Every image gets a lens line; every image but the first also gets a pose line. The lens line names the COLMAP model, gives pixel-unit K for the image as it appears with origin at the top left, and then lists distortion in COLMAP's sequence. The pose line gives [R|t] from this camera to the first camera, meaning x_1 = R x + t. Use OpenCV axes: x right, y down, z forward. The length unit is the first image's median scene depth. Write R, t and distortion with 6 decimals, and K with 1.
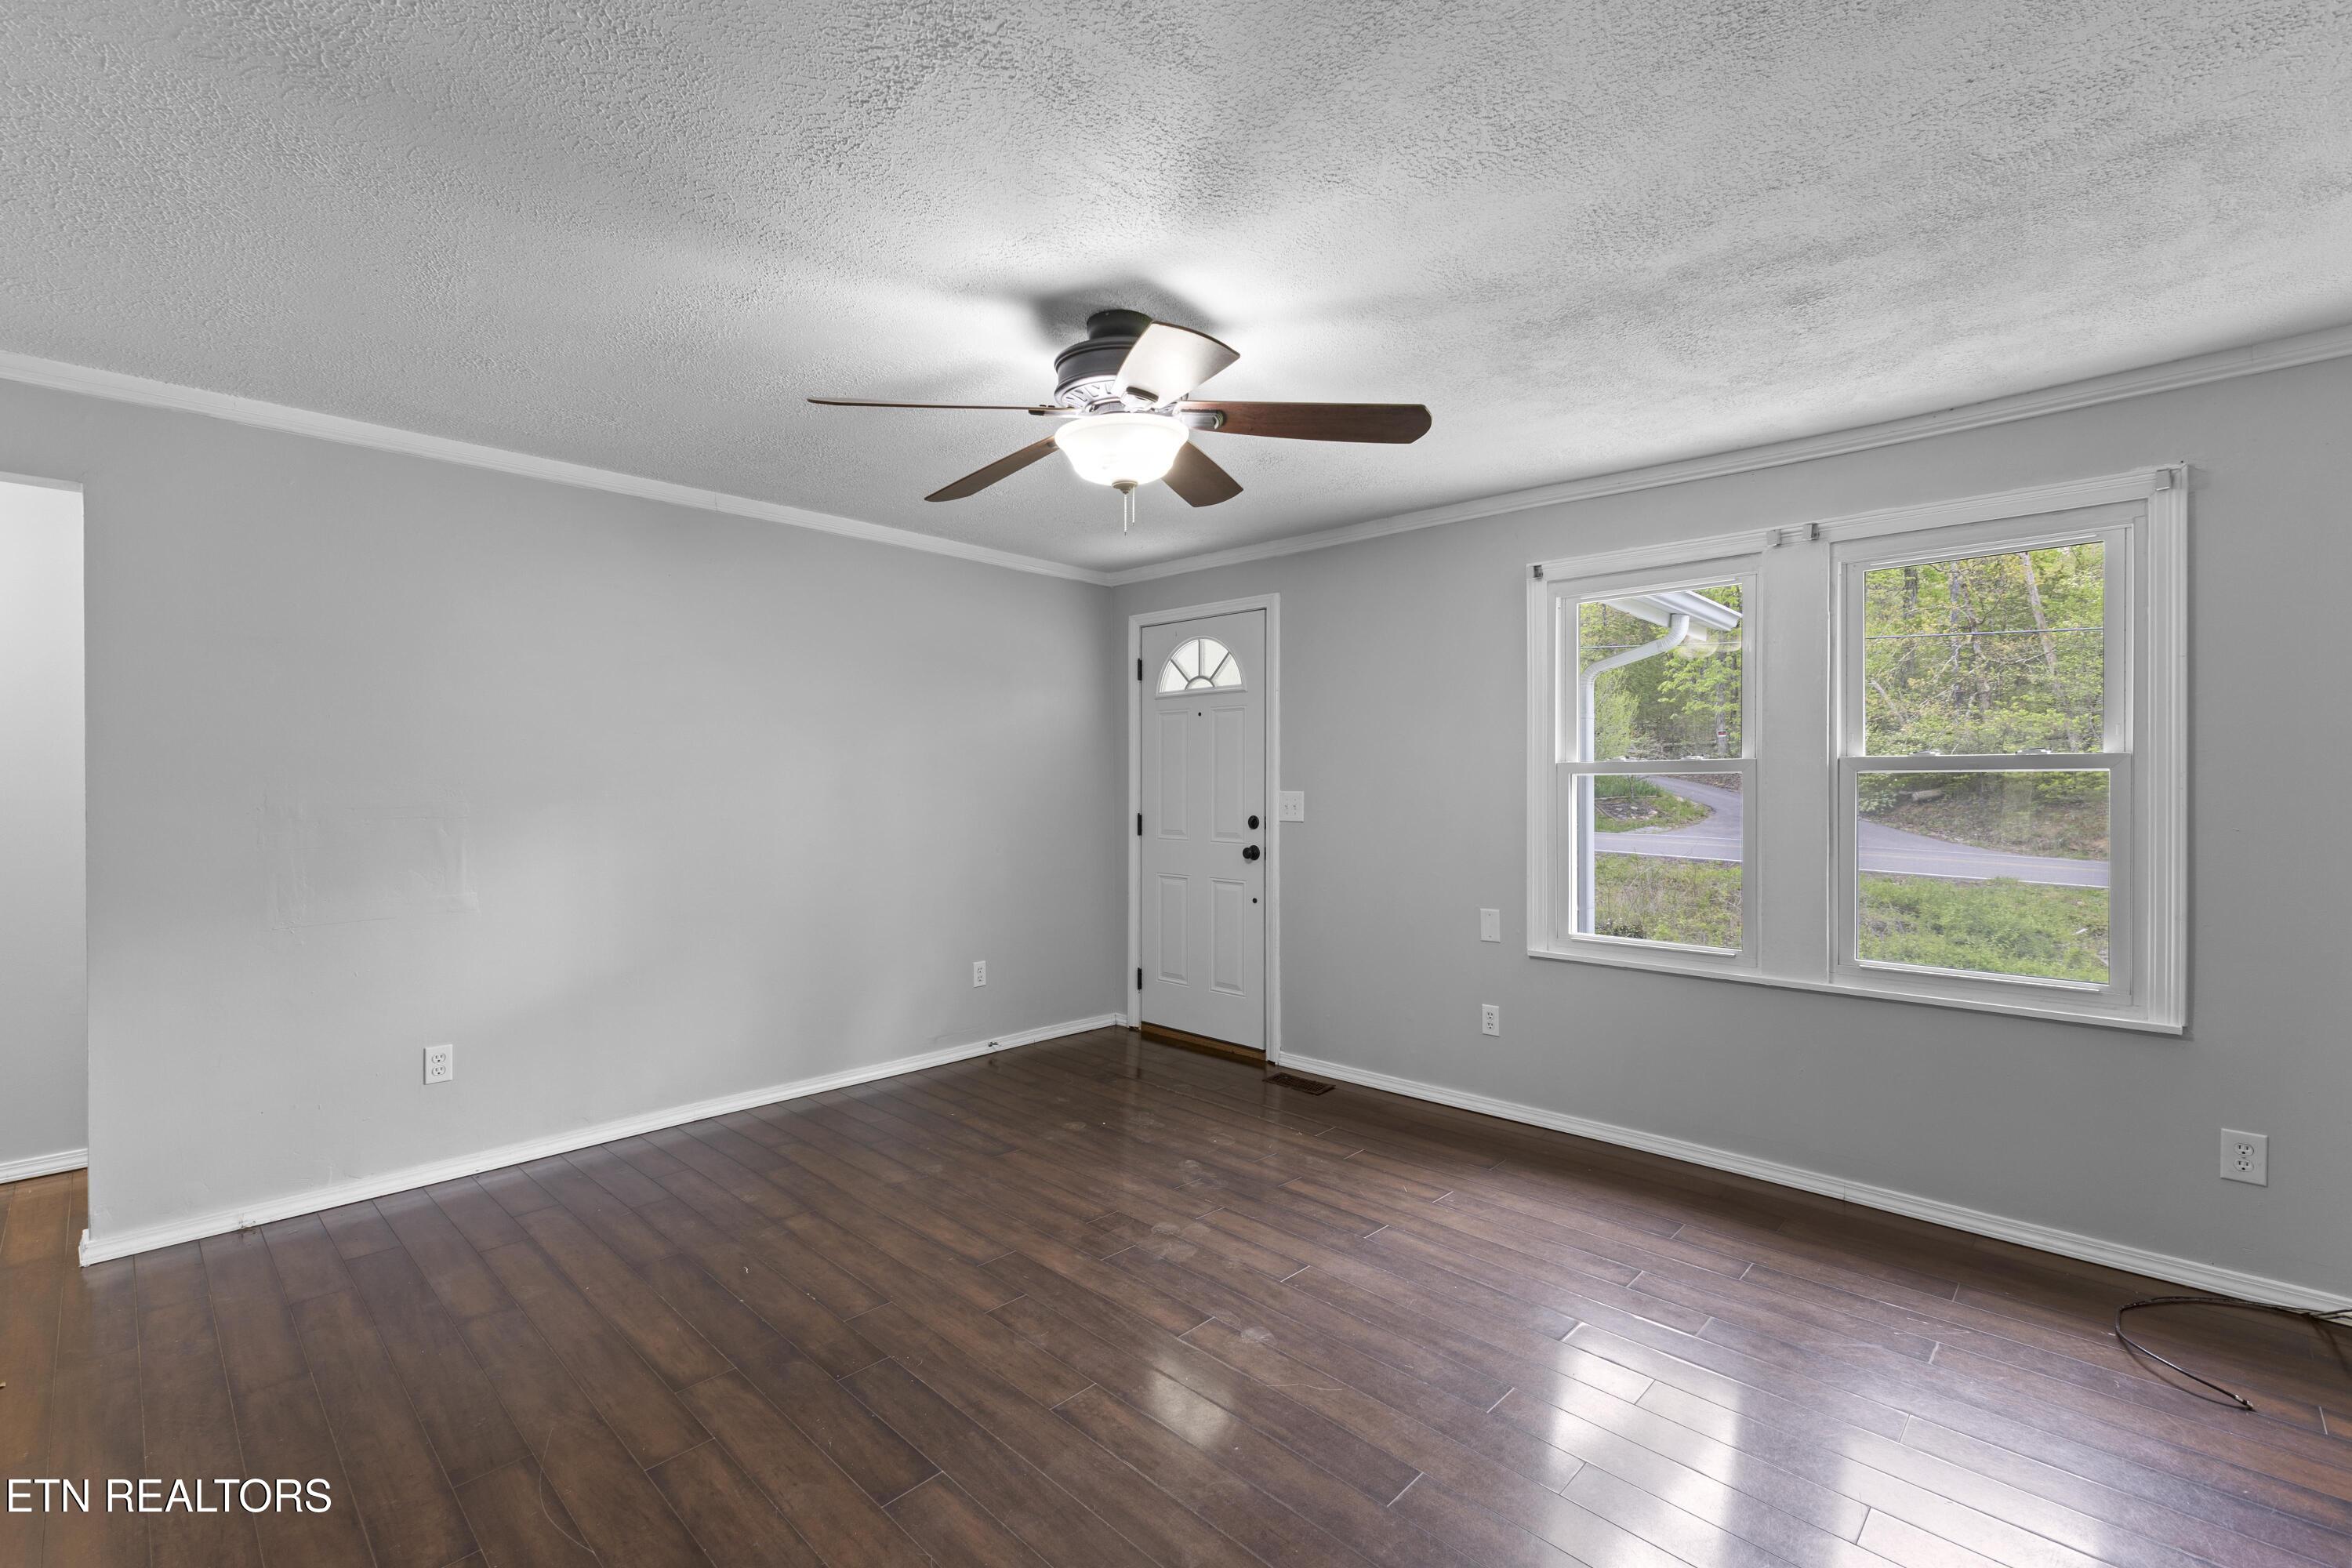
lens RADIAL K [[1015.9, 0, 1172.2], [0, 1015.9, 793.5], [0, 0, 1]] dist [0.008597, 0.000180]
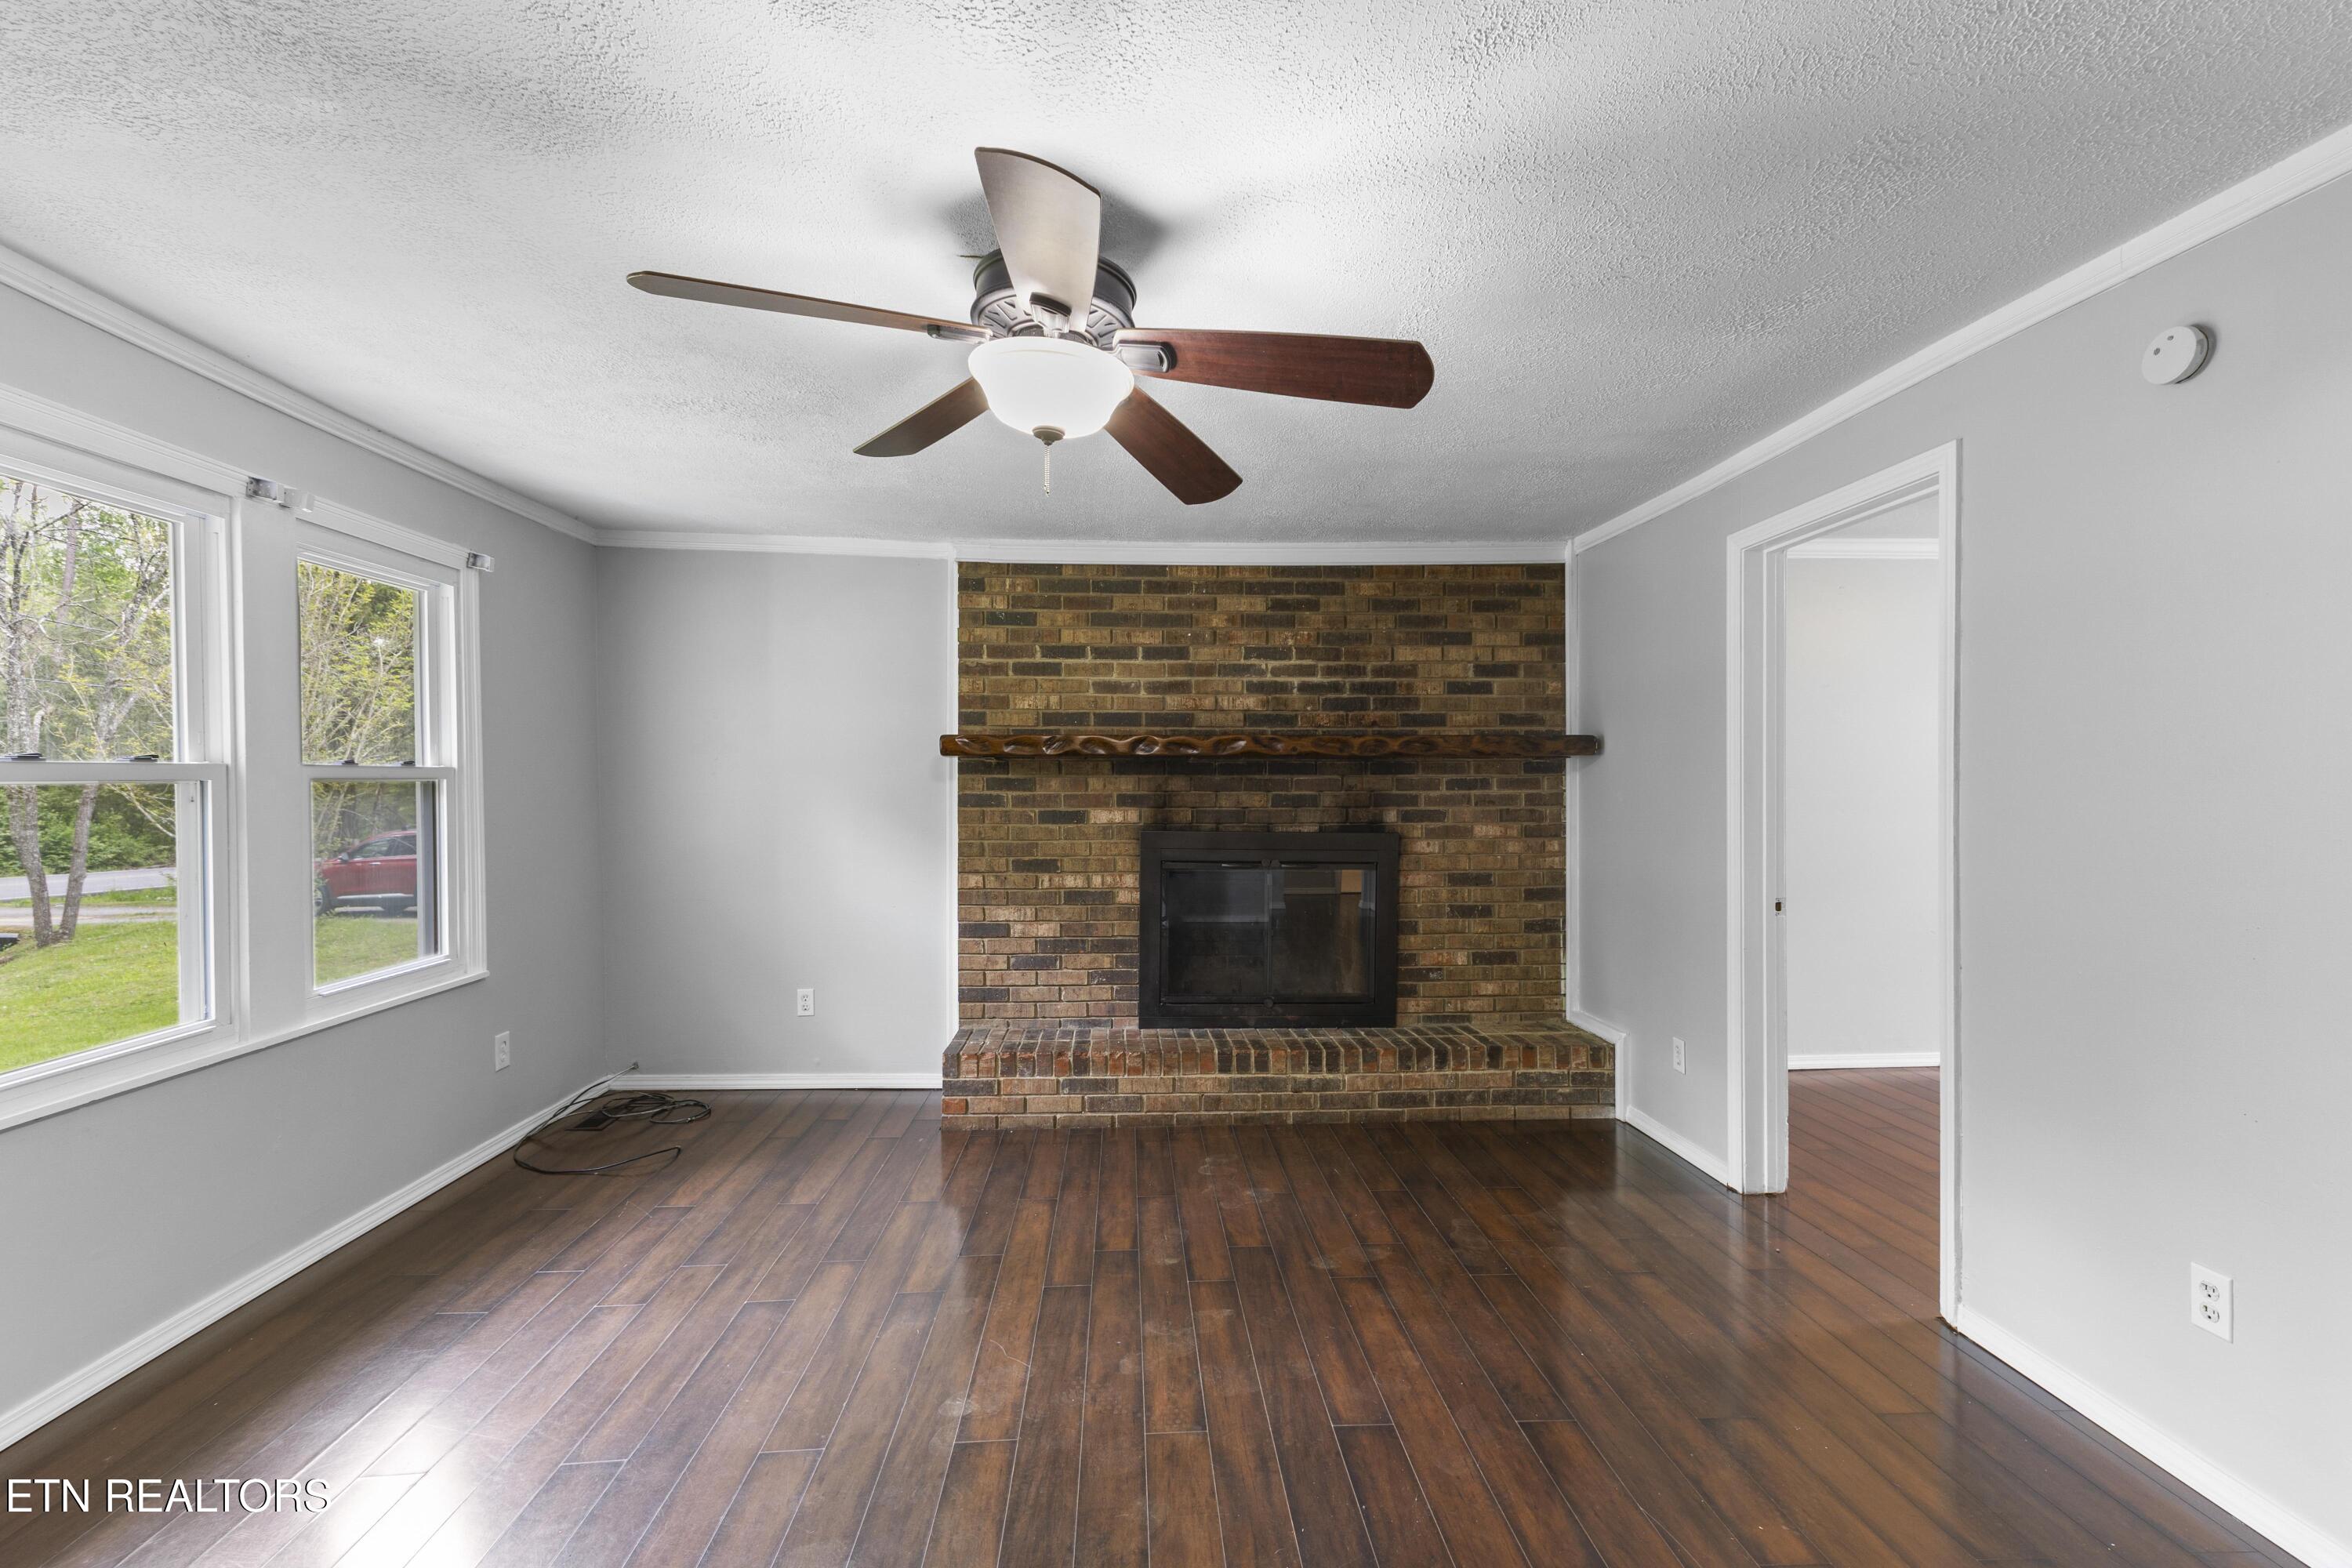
lens RADIAL K [[1019.8, 0, 1178.2], [0, 1019.8, 800.5], [0, 0, 1]] dist [0.010035, 0.000091]
pose [[-0.730206, -0.013909, 0.683086, -0.483795], [0.007814, 0.999557, 0.028706, -0.023171], [-0.683182, 0.026299, -0.729774, 1.086468]]
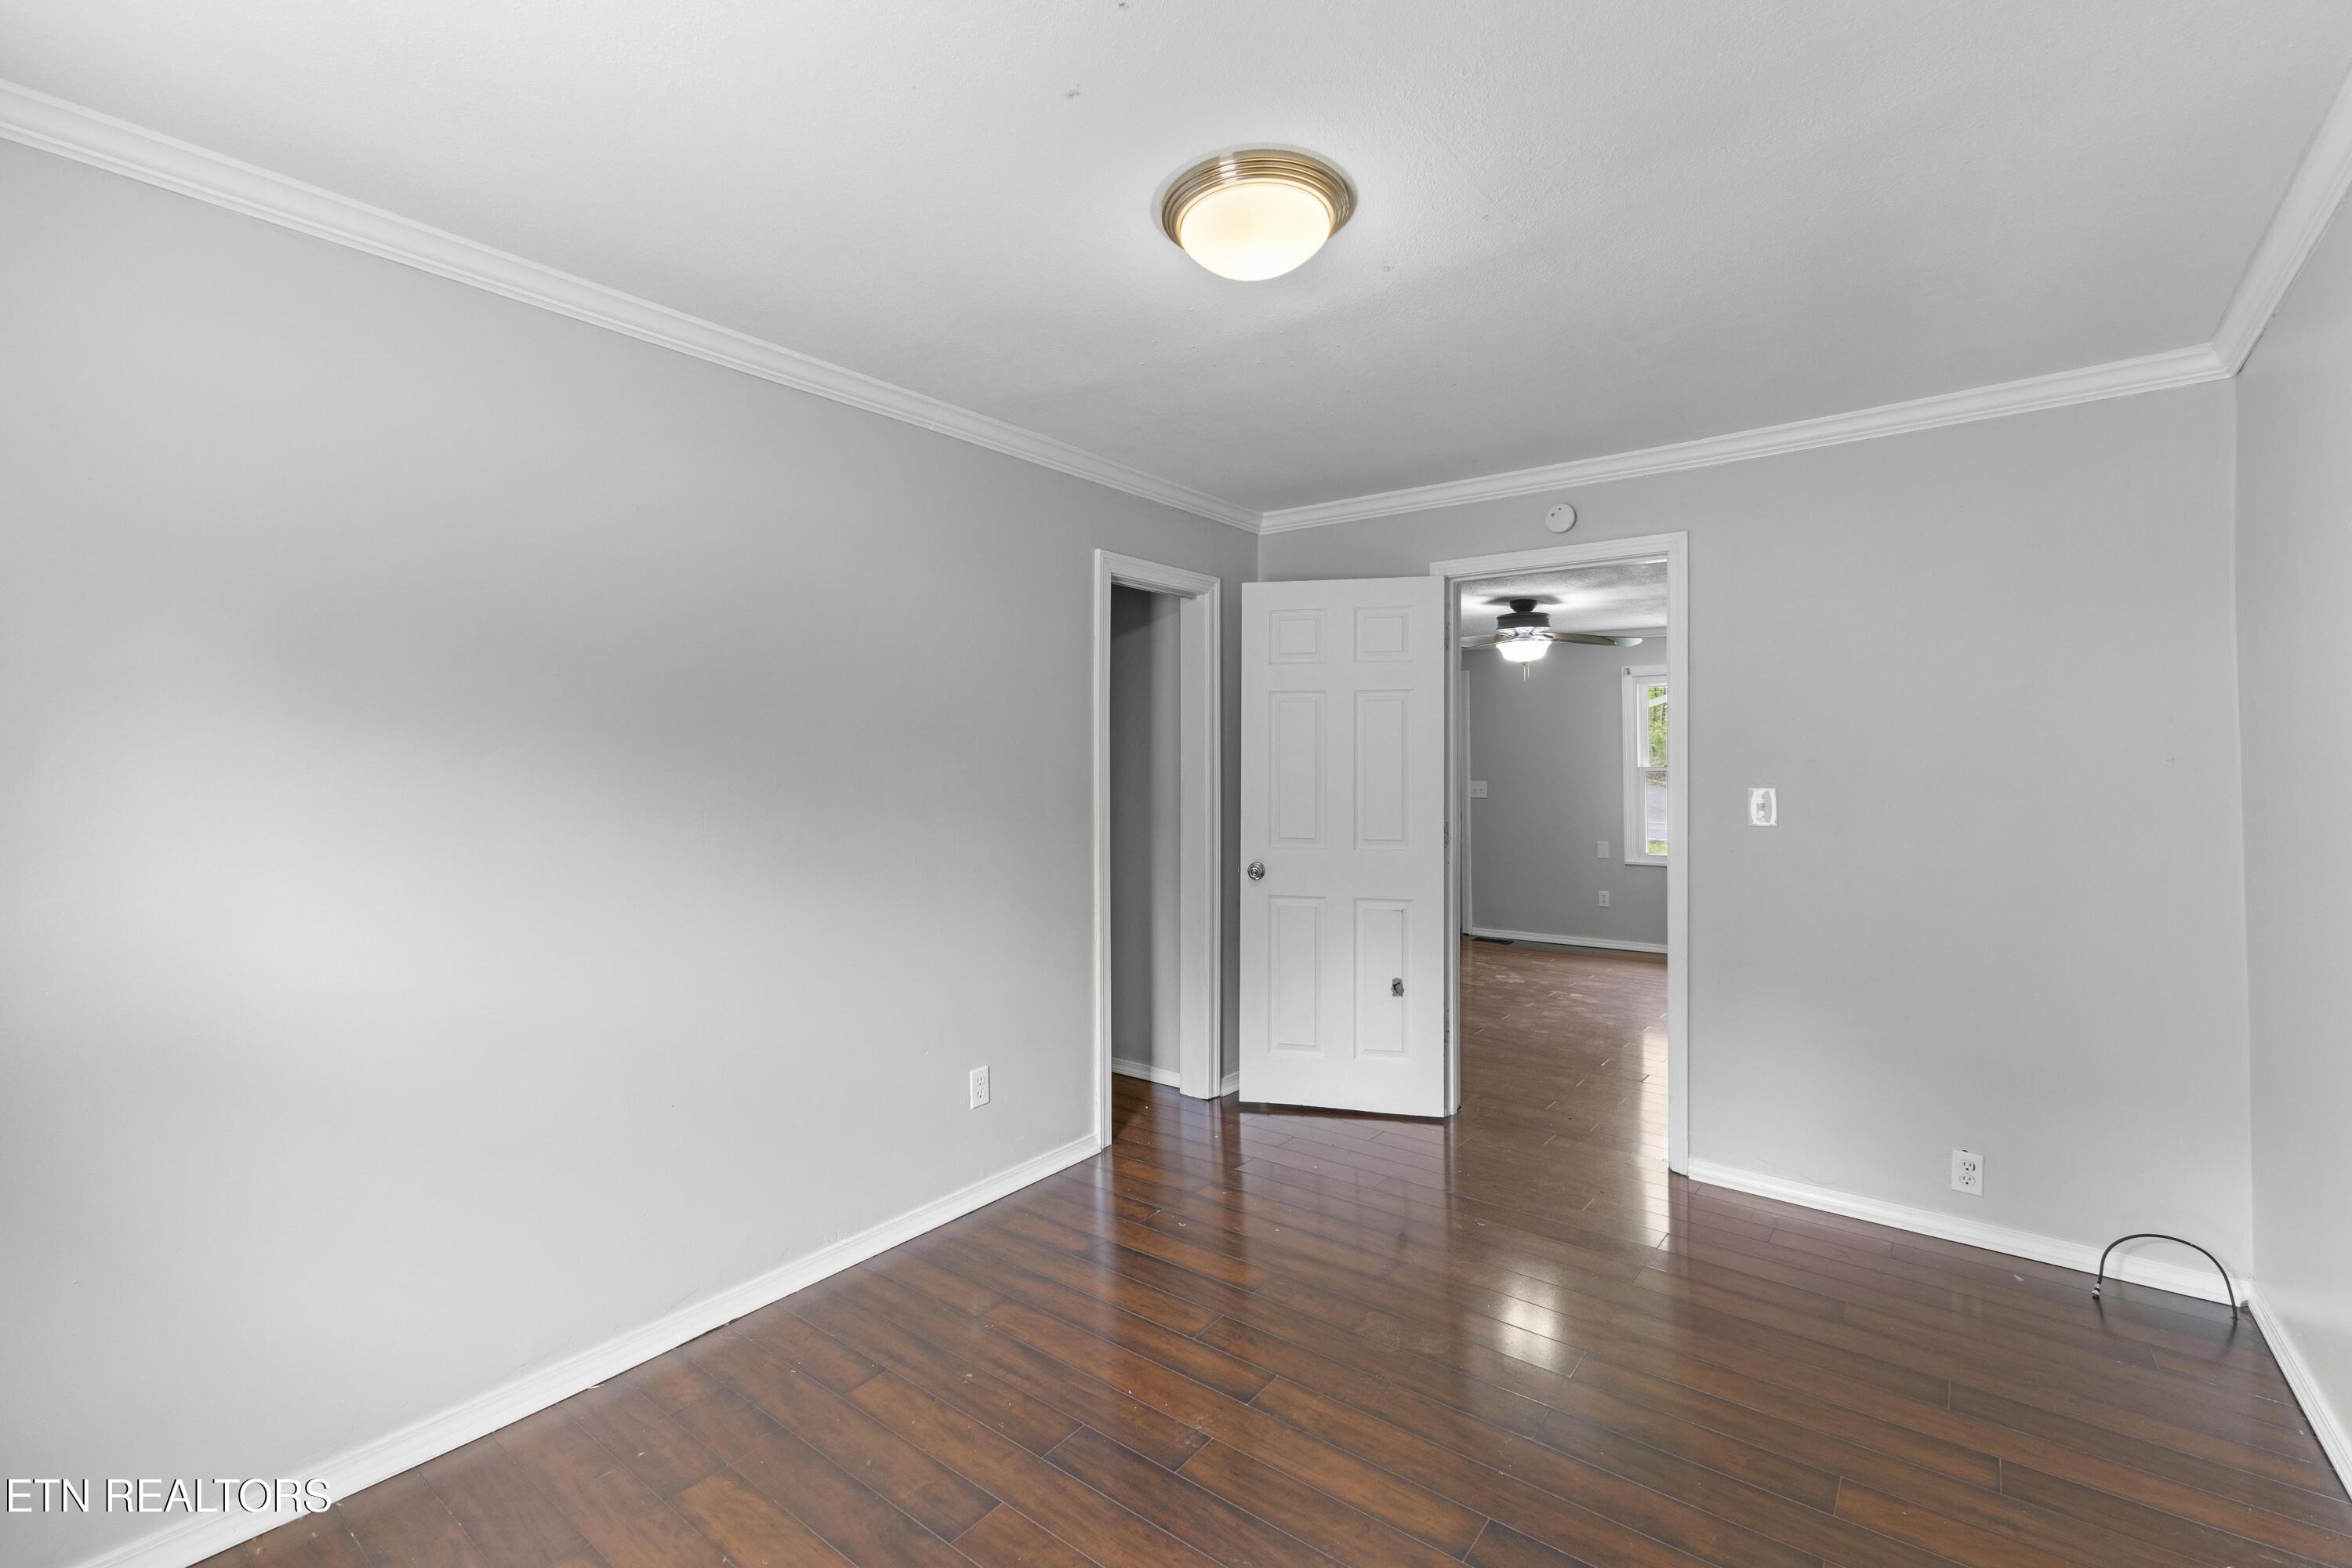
lens RADIAL K [[1023.6, 0, 1185.9], [0, 1023.6, 763.0], [0, 0, 1]] dist [0.002468, -0.000303]
pose [[0.993910, 0.000566, 0.110190, -0.830290], [0.001544, 0.999817, -0.019065, -0.000625], [-0.110180, 0.019119, 0.993728, -1.030034]]
